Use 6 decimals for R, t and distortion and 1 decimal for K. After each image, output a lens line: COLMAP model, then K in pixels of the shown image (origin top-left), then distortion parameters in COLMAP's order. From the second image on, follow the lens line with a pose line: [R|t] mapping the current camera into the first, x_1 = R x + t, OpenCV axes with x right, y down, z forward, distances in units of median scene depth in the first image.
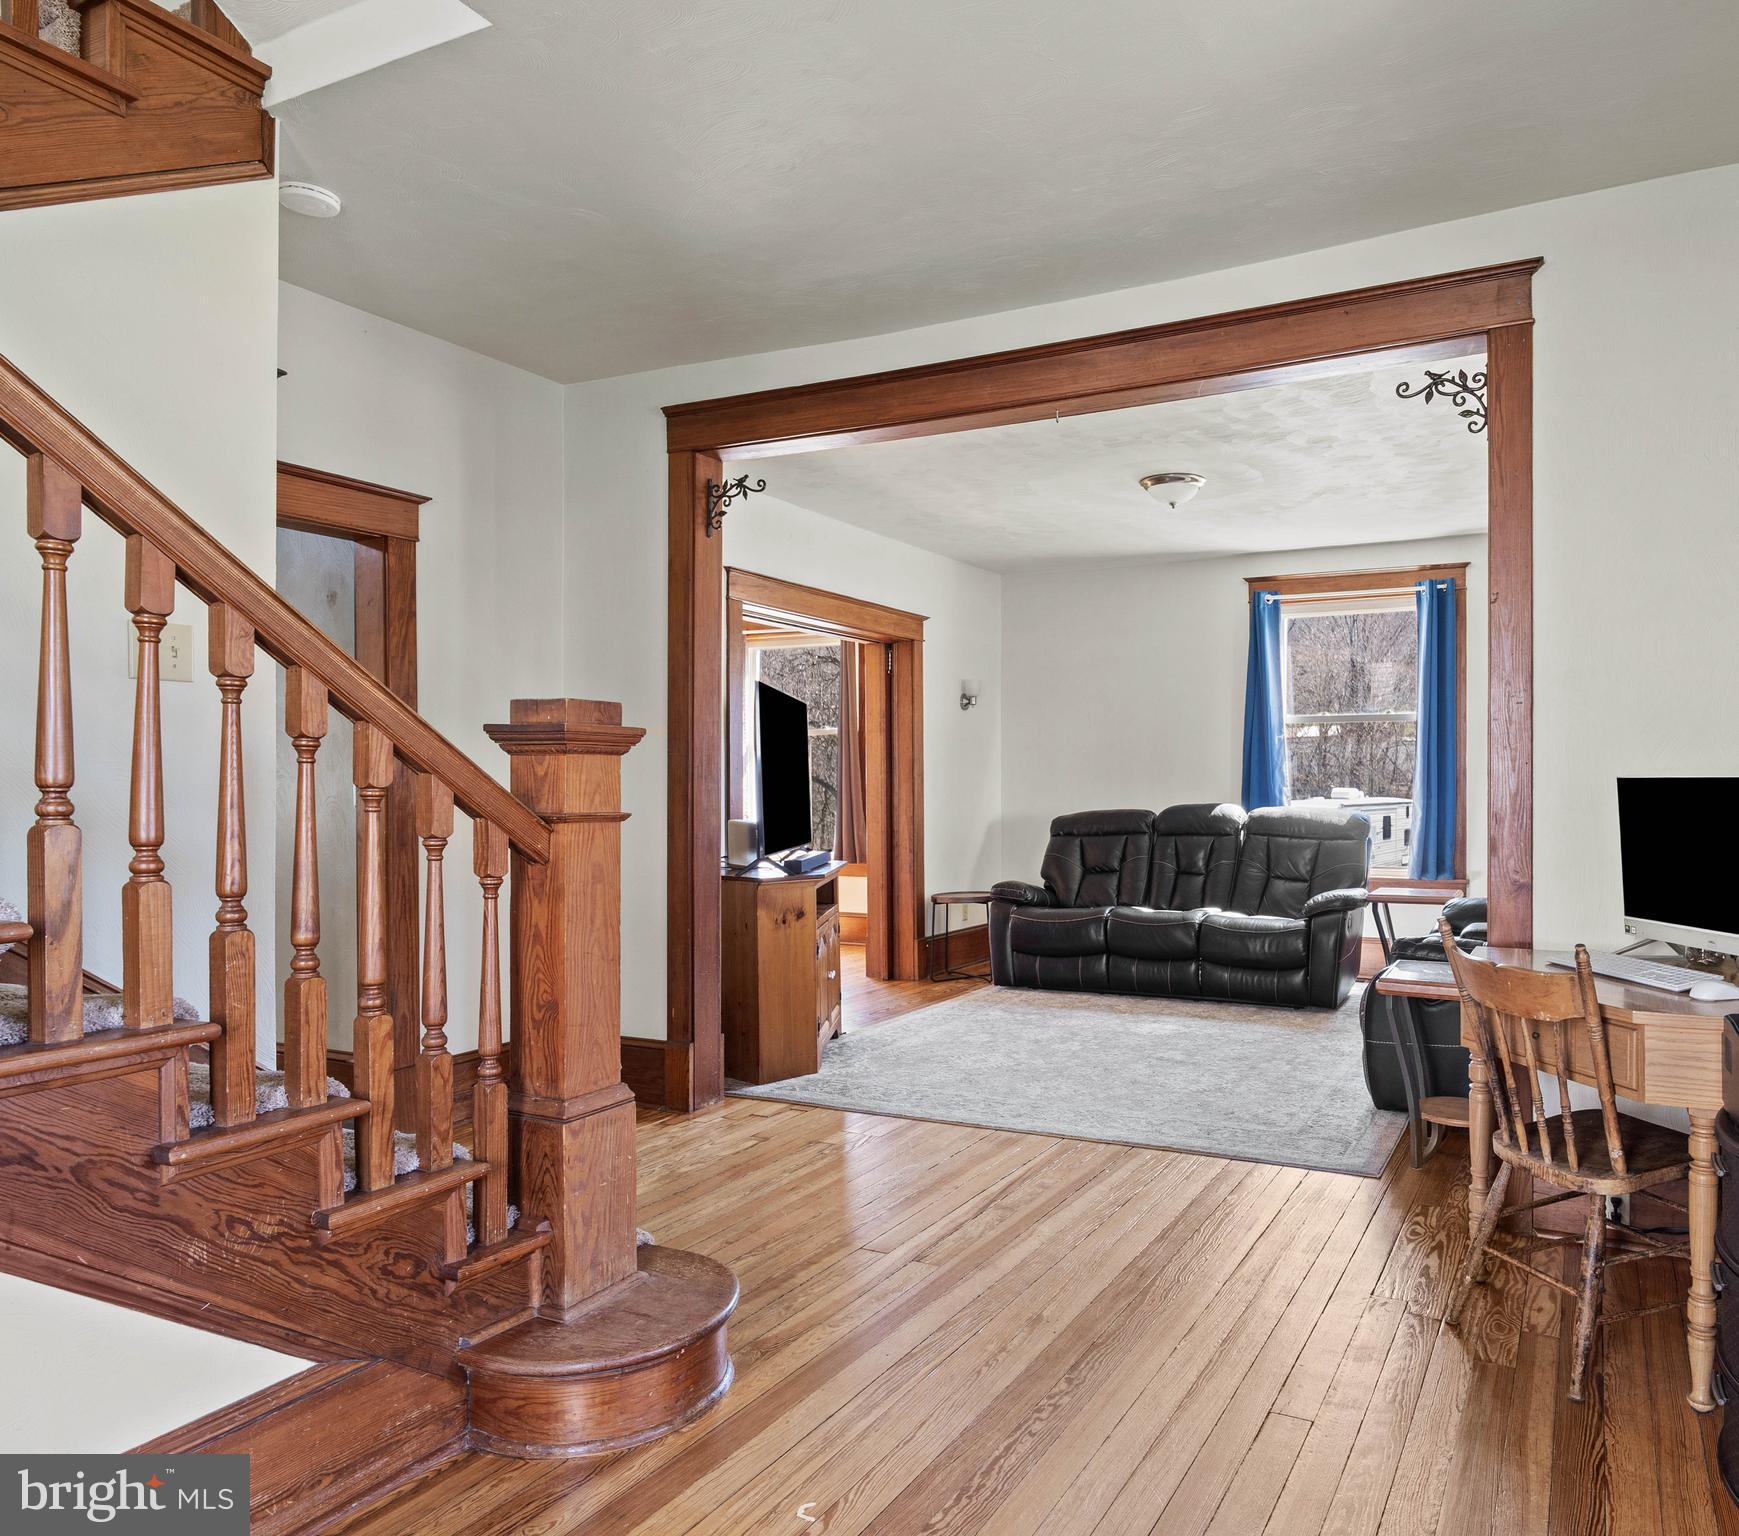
lens RADIAL K [[1116.2, 0, 922.5], [0, 1116.2, 786.6], [0, 0, 1]] dist [0.006056, 0.001307]
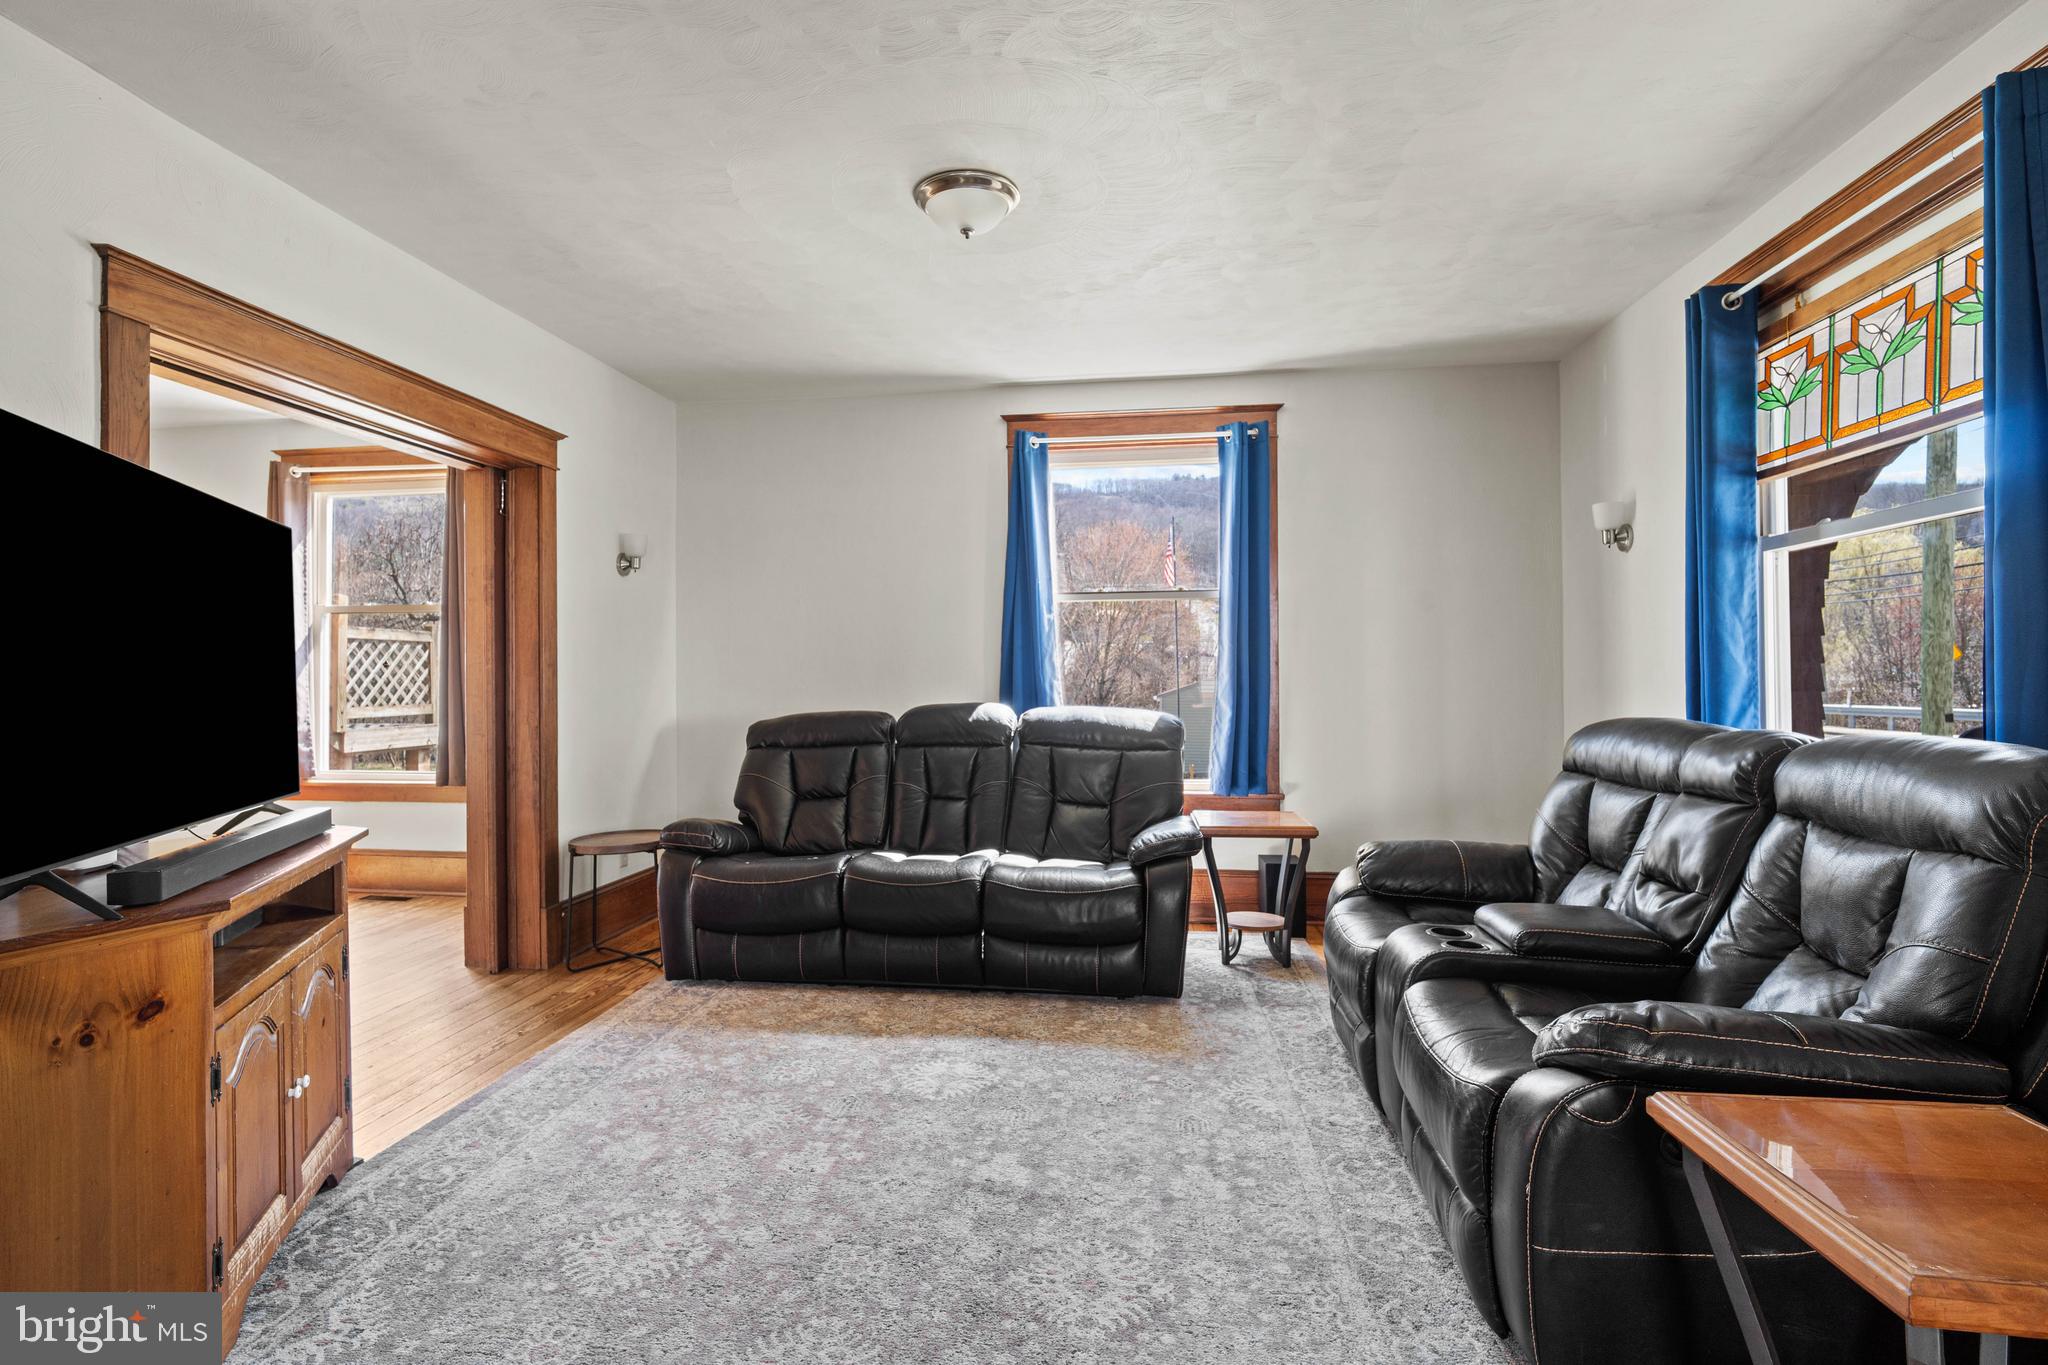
lens RADIAL K [[987.9, 0, 1013.5], [0, 987.9, 664.6], [0, 0, 1]] dist [-0.003070, -0.000373]
pose [[0.920650, 0.002113, 0.390383, 0.024504], [0.003047, 0.999916, -0.012597, -0.002221], [-0.390377, 0.012787, 0.920566, 0.366766]]
